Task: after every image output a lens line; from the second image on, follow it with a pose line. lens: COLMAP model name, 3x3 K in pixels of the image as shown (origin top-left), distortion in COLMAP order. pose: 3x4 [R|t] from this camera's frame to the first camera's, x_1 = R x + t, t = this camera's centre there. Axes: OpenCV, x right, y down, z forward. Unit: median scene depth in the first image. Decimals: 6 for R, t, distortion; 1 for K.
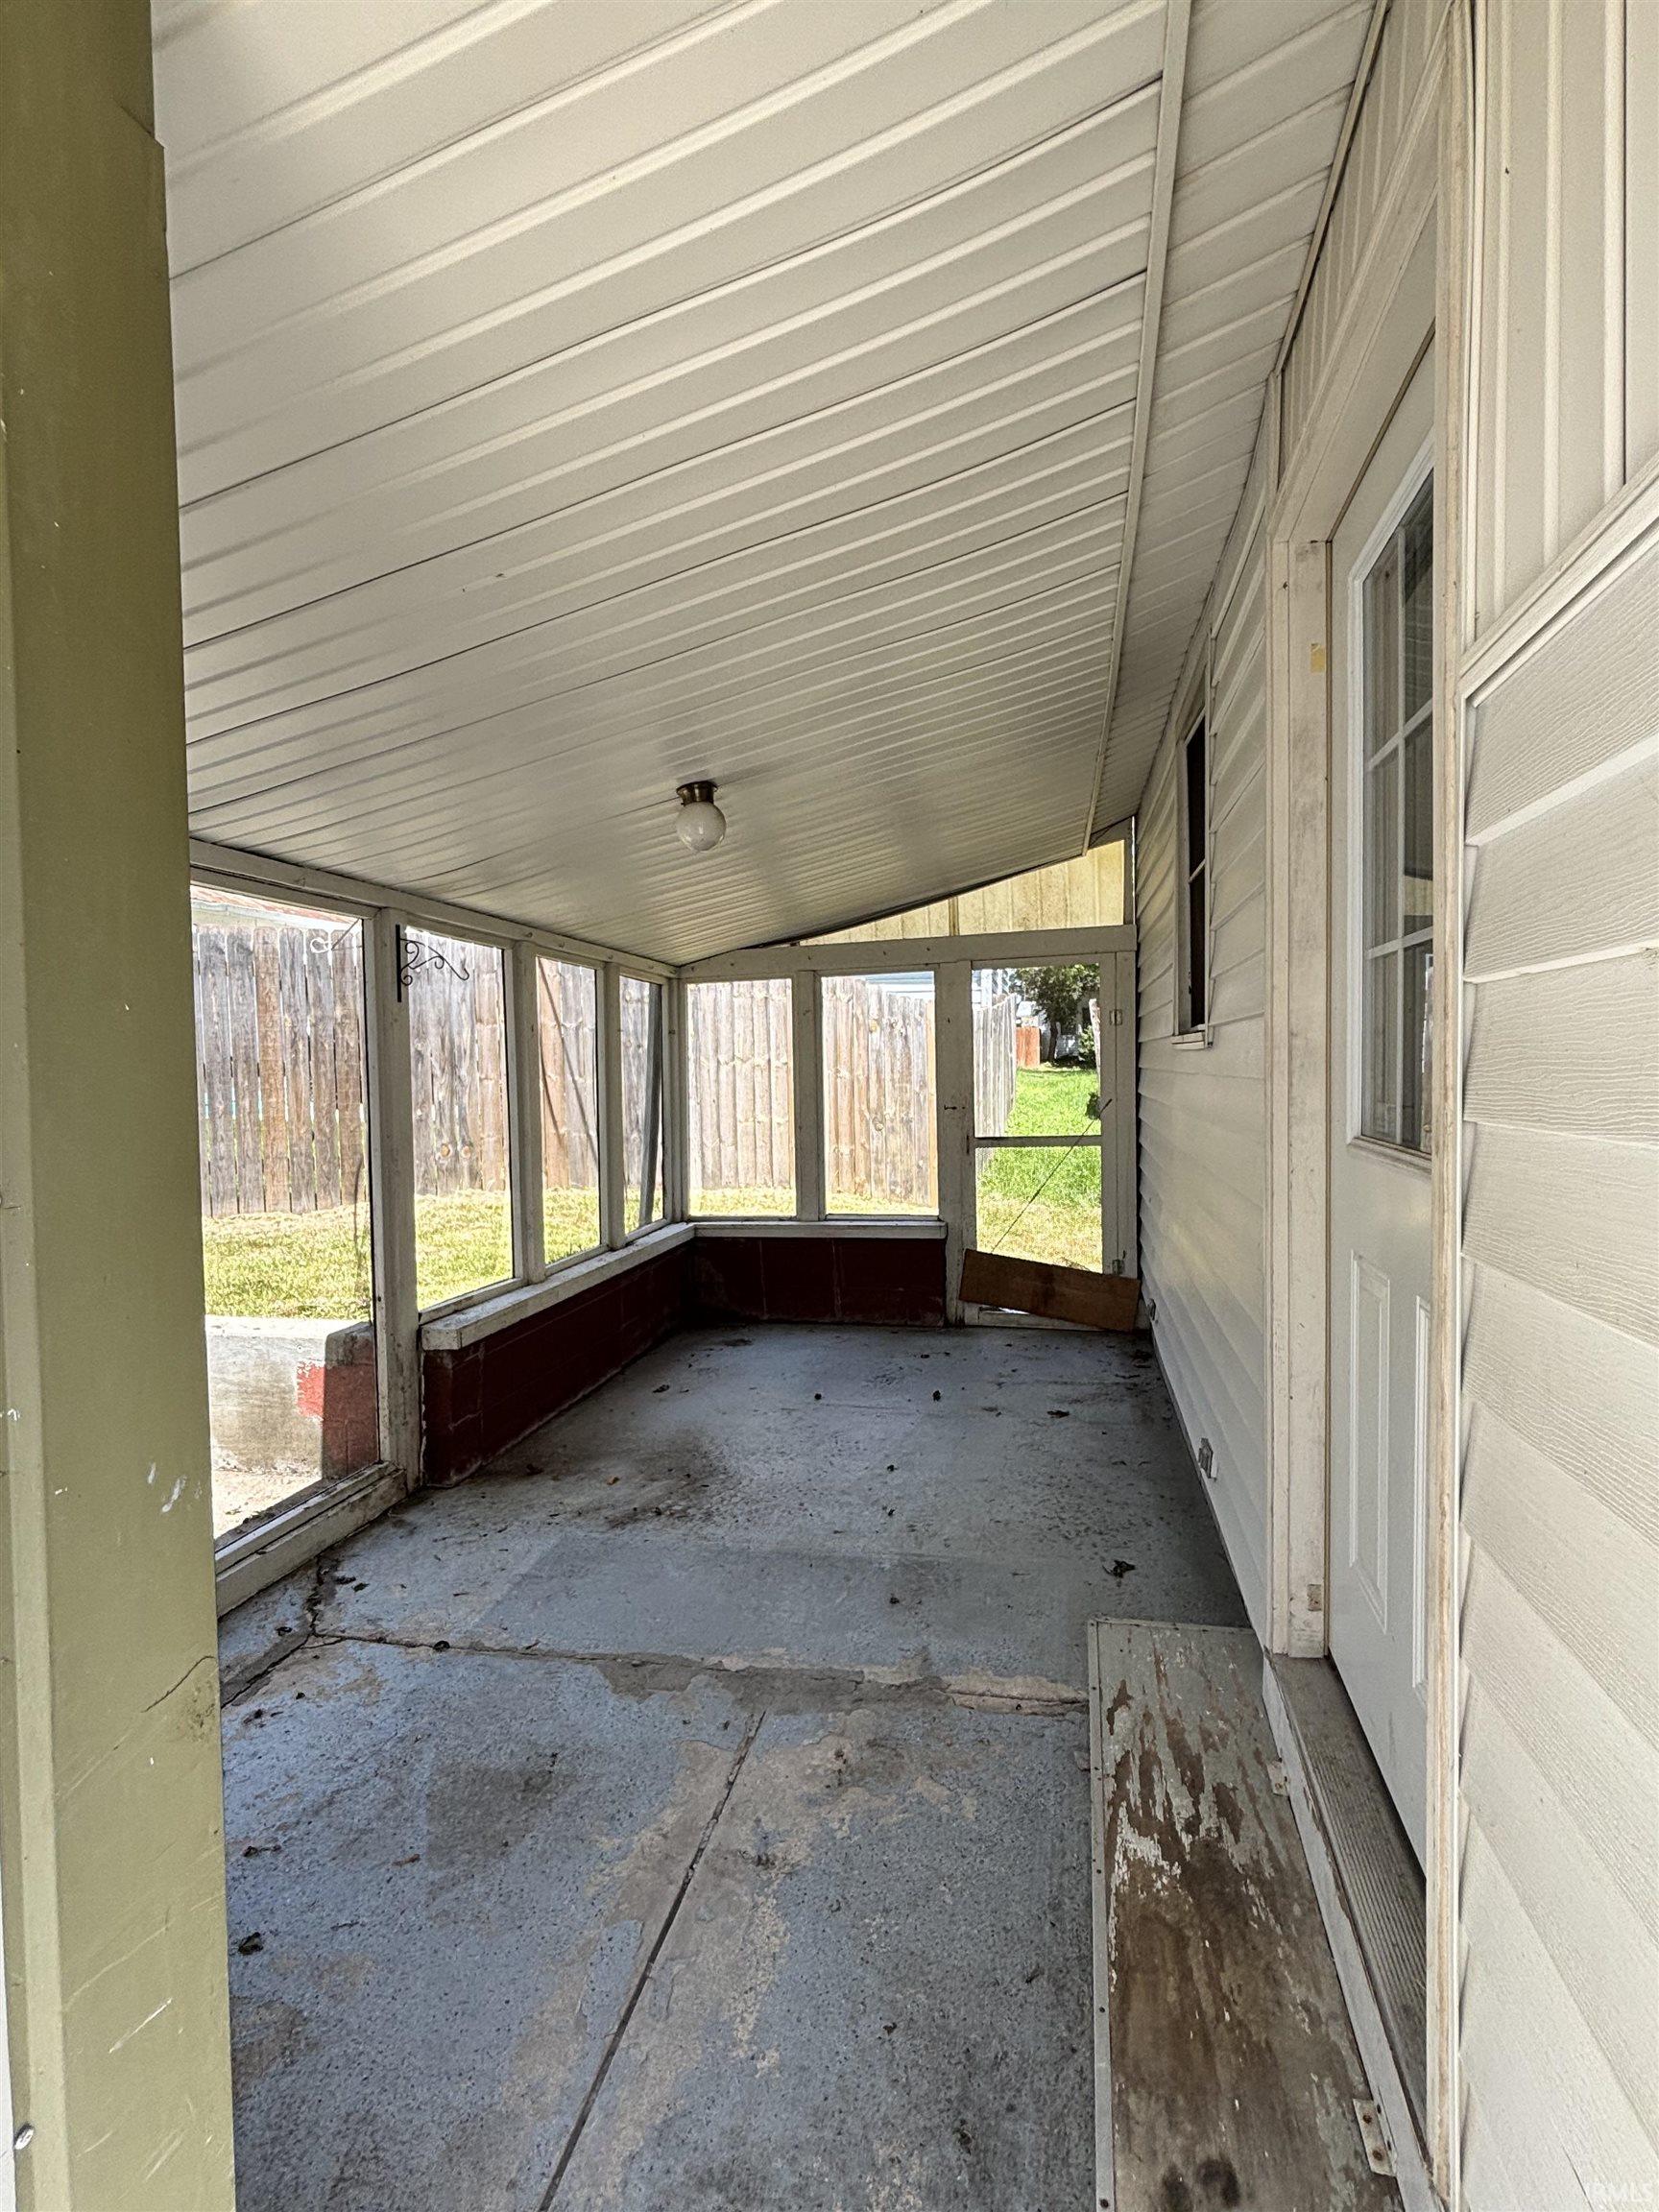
lens RADIAL K [[1064.3, 0, 837.0], [0, 1064.3, 1108.4], [0, 0, 1]] dist [0.002823, -0.002151]
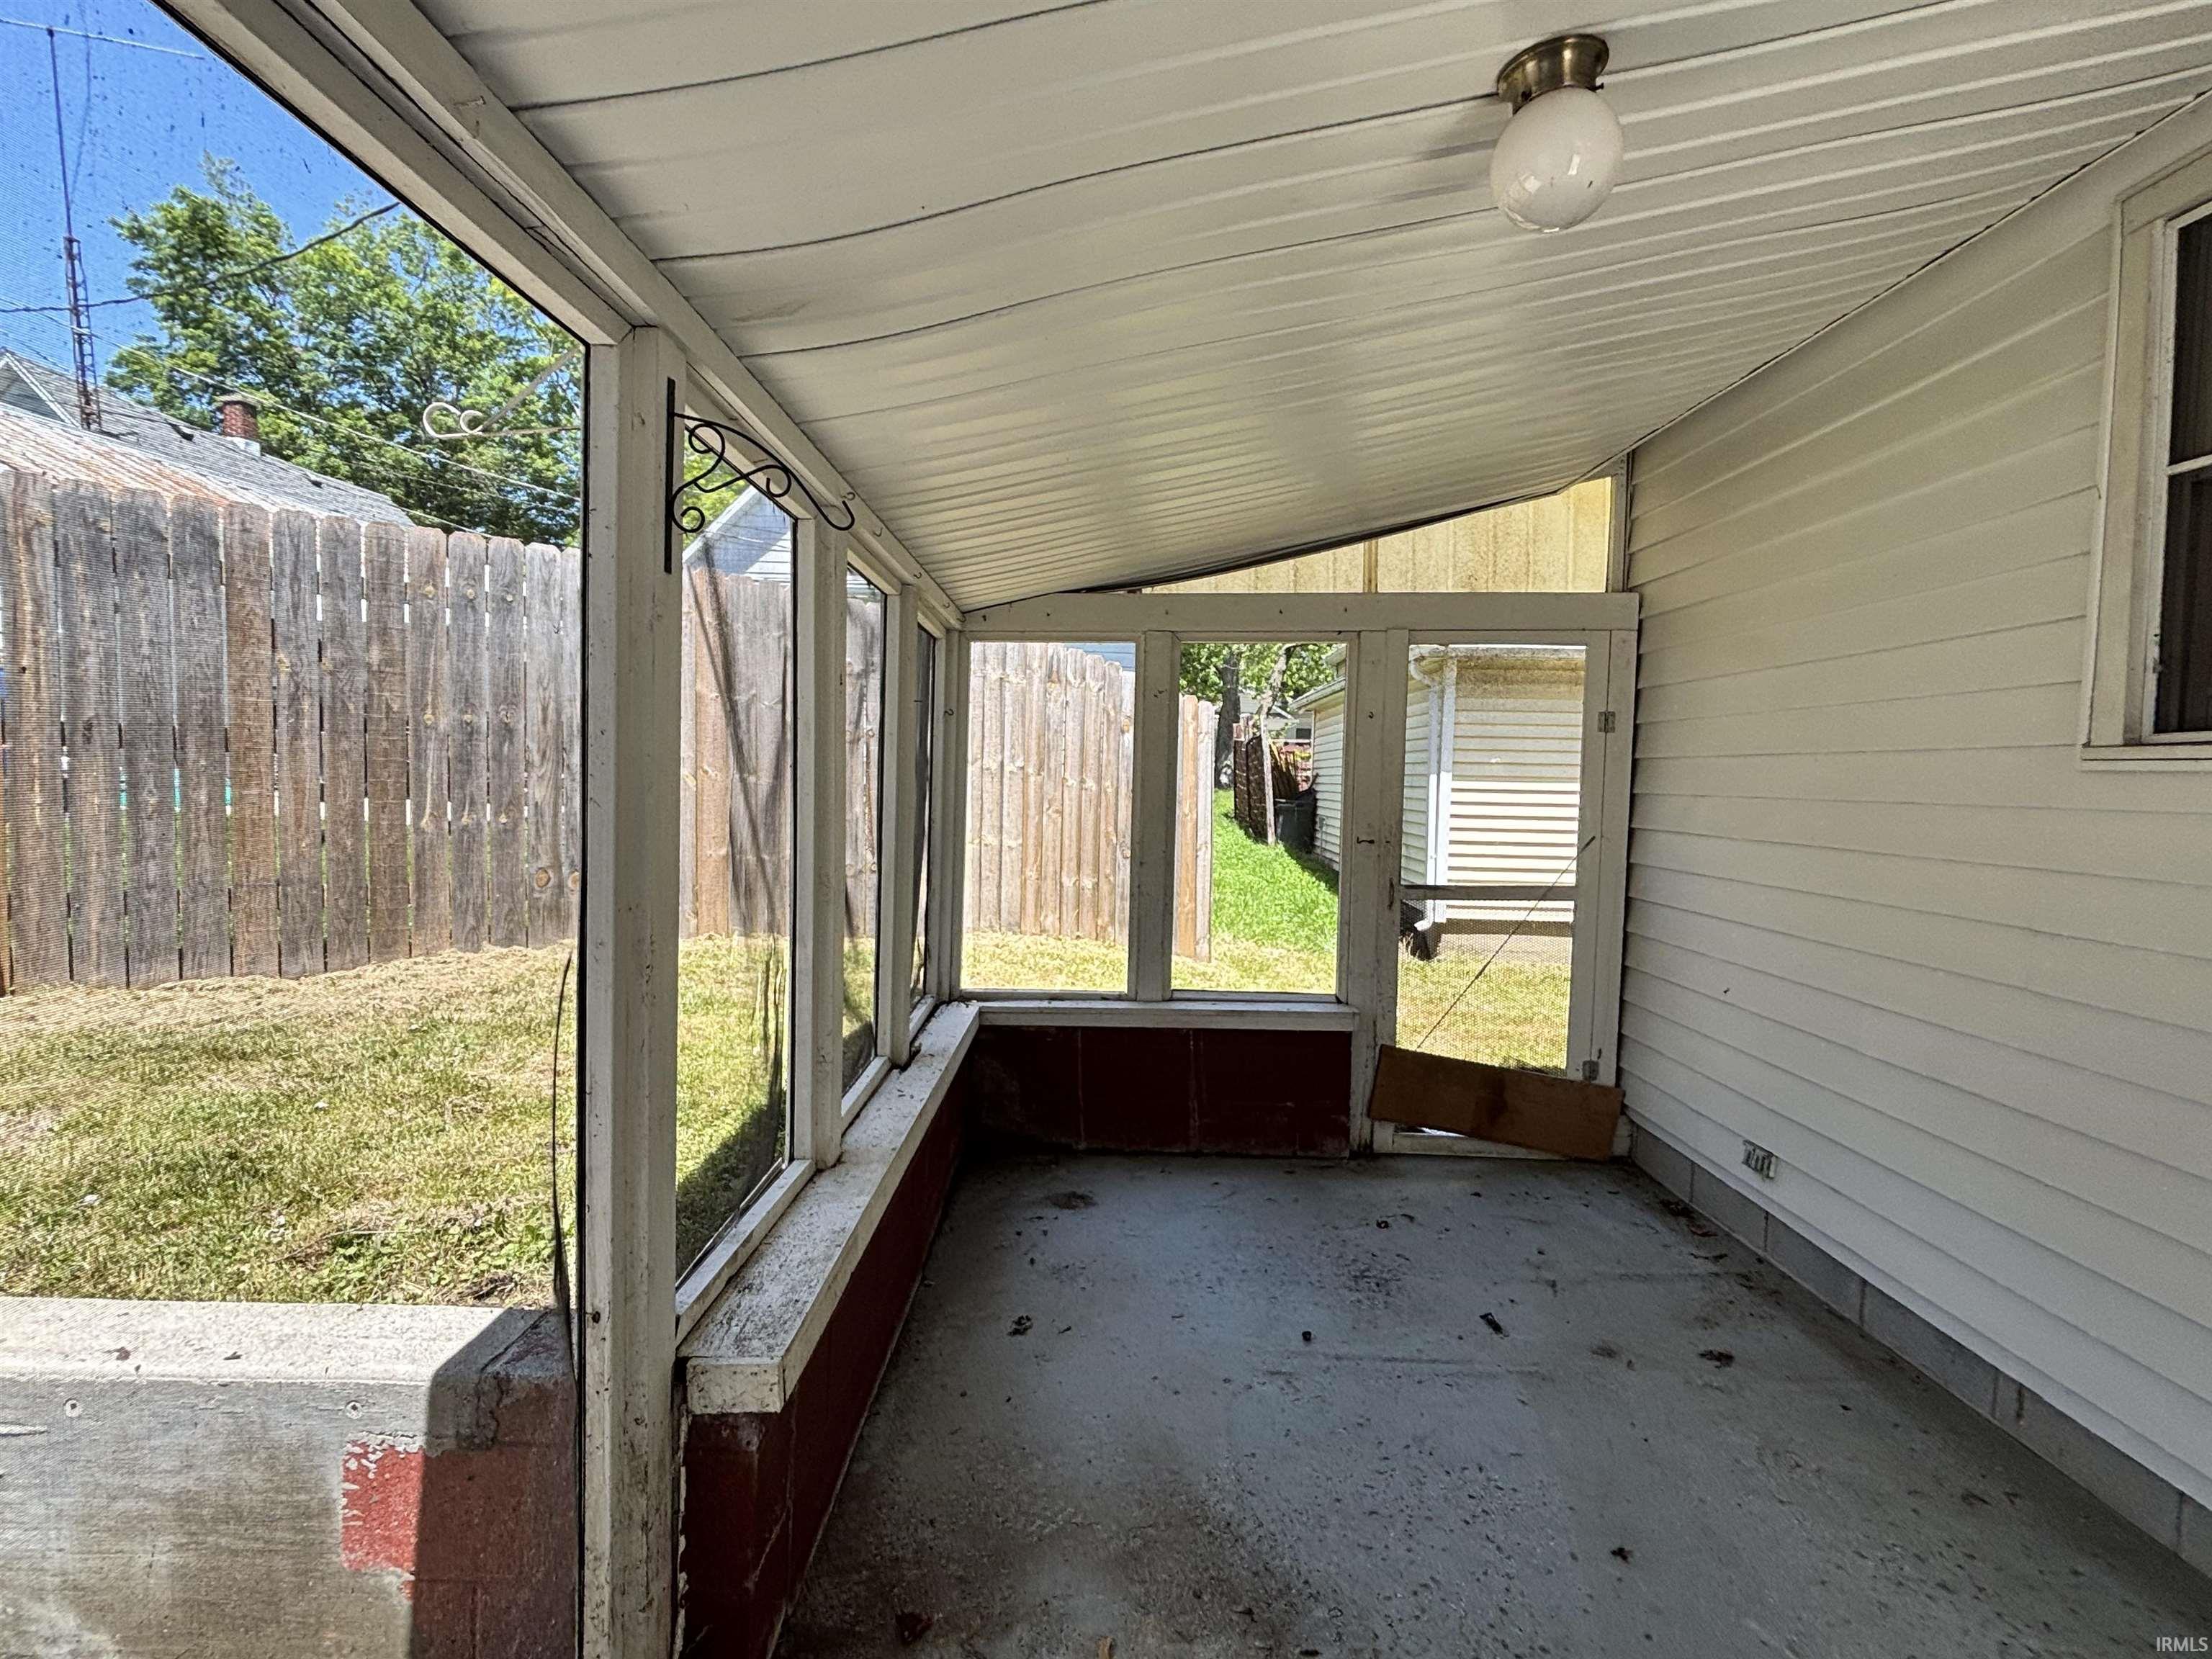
lens RADIAL K [[1064.3, 0, 1093.7], [0, 1064.3, 827.2], [0, 0, 1]] dist [0.002823, -0.002151]
pose [[0.979966, 0.030928, 0.196750, -0.199844], [-0.032178, 0.999477, 0.003159, -0.005846], [-0.196550, -0.009427, 0.980449, 0.347701]]
